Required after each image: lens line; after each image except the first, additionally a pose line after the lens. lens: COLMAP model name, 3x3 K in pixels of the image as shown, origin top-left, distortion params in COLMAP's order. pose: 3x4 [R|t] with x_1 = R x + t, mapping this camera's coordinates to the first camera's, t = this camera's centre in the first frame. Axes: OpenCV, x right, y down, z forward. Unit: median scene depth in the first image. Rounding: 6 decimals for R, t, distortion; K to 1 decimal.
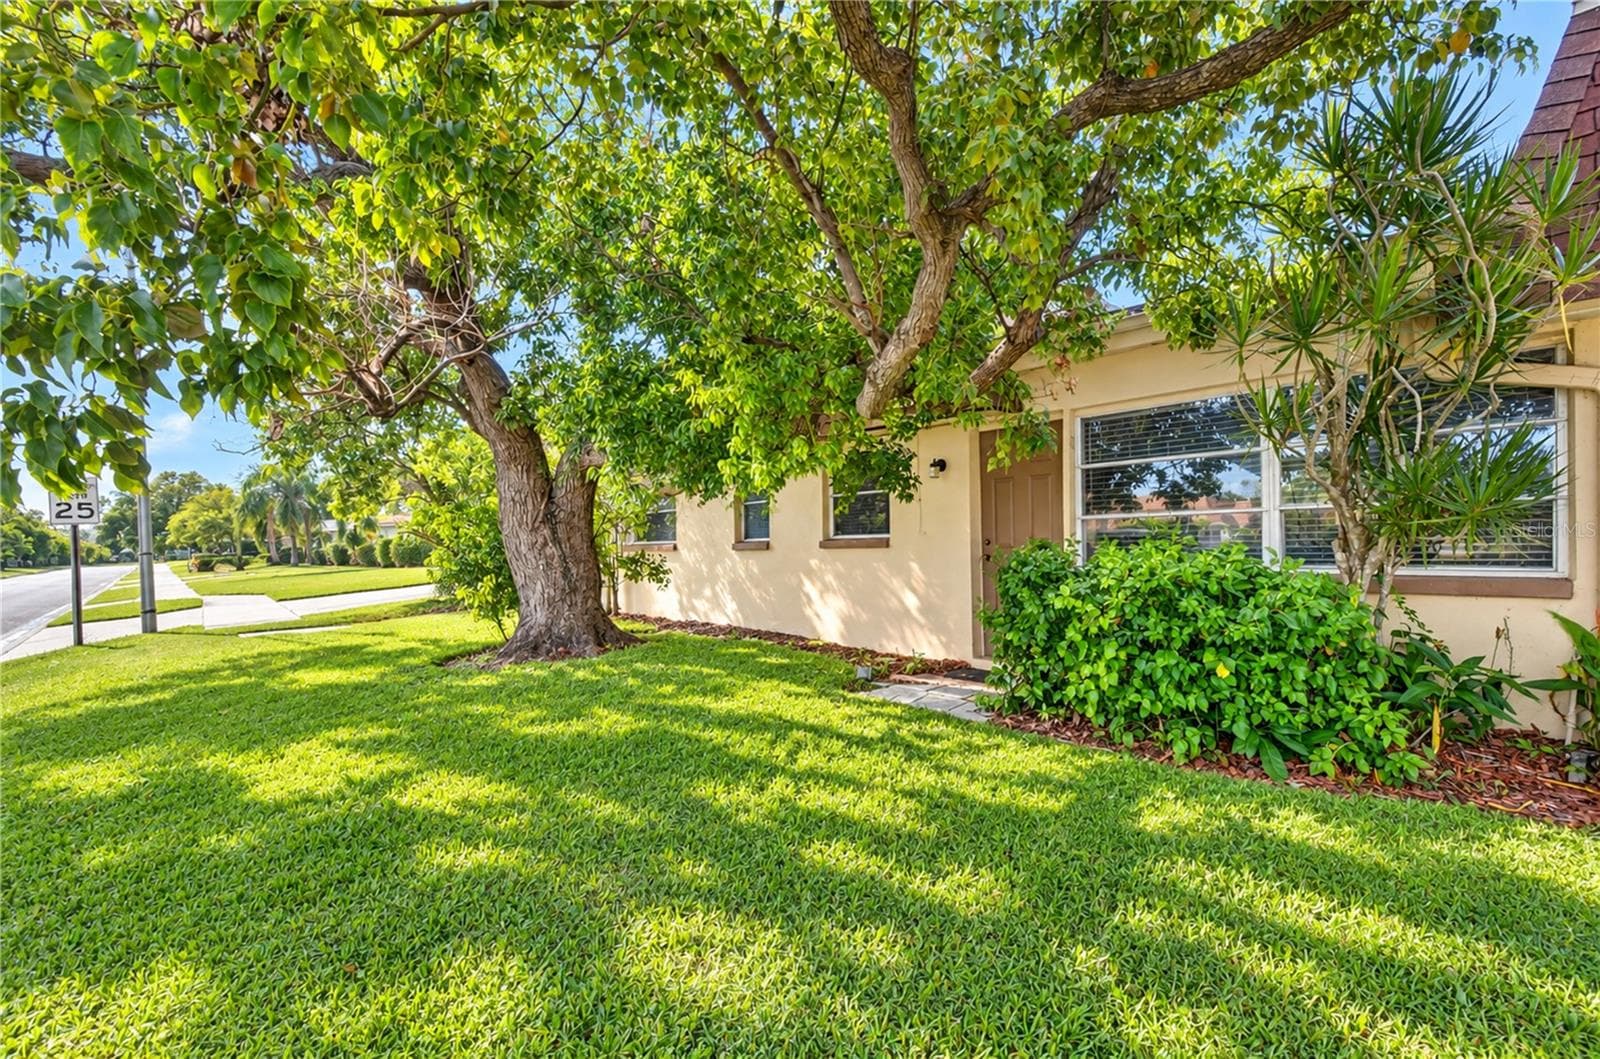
lens RADIAL K [[681.1, 0, 799.6], [0, 681.1, 577.3], [0, 0, 1]] dist [0.003131, 0.000070]
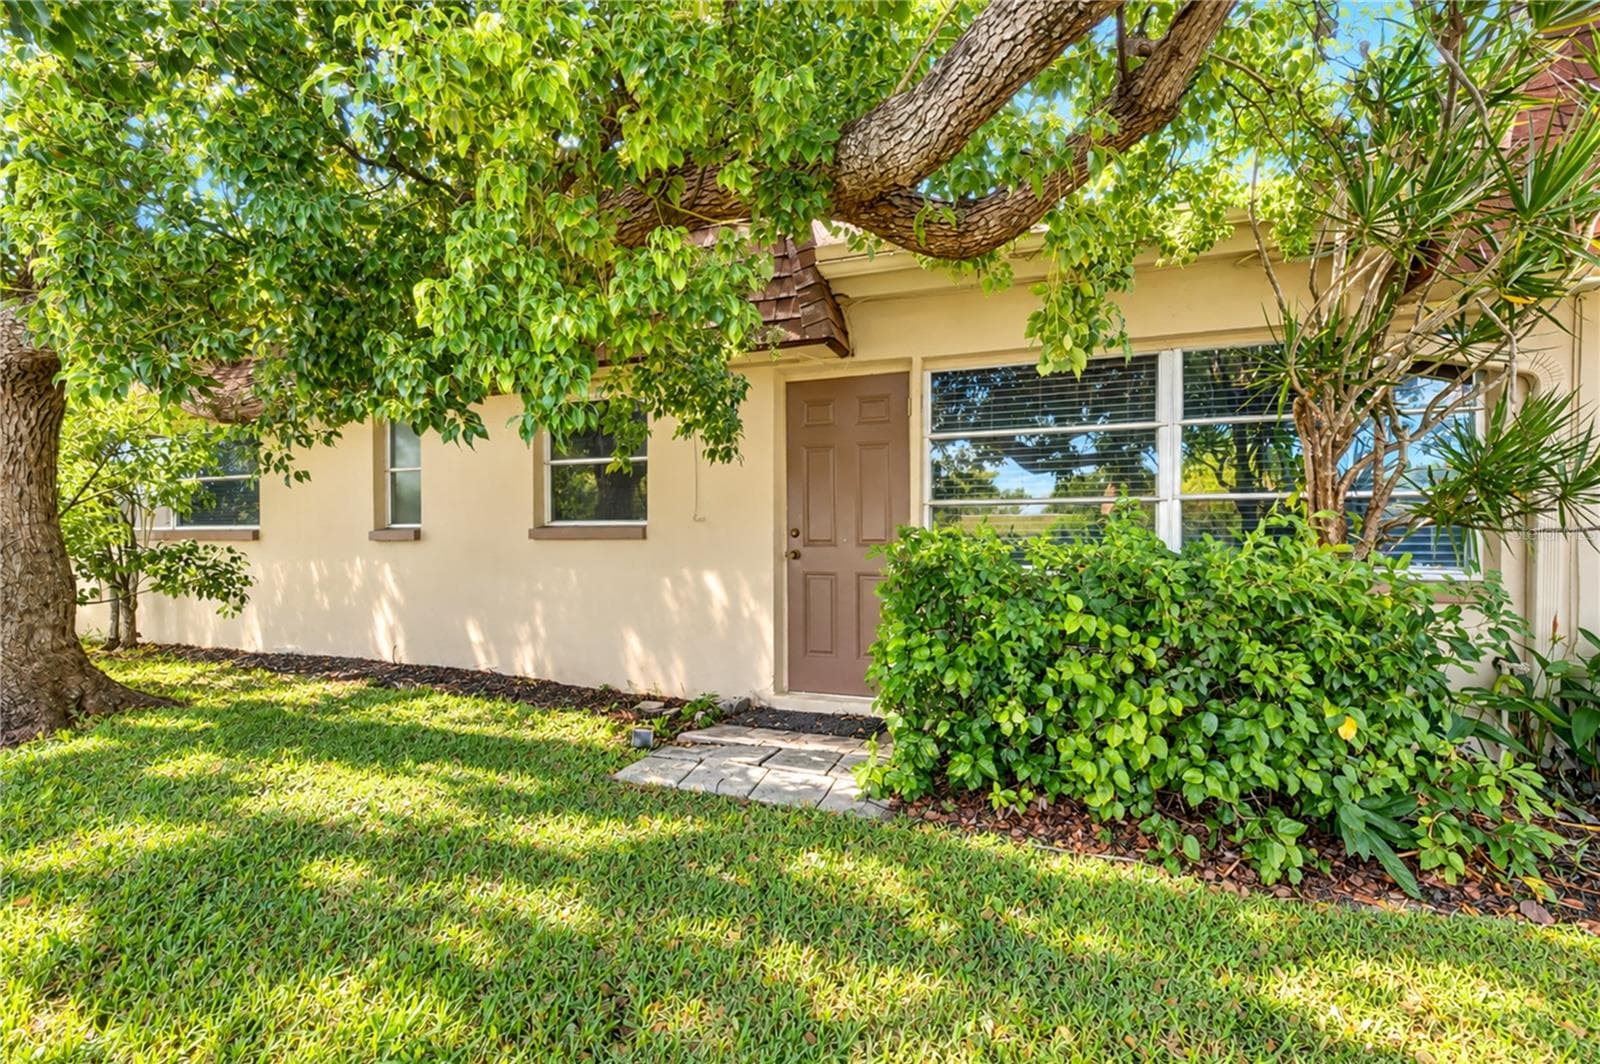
lens RADIAL K [[665.3, 0, 789.9], [0, 665.3, 585.1], [0, 0, 1]] dist [-0.000200, 0.000041]
pose [[0.879027, -0.005410, 0.476742, -0.064766], [0.001507, 0.999962, 0.008568, -0.002732], [-0.476770, -0.006813, 0.879002, 0.331201]]
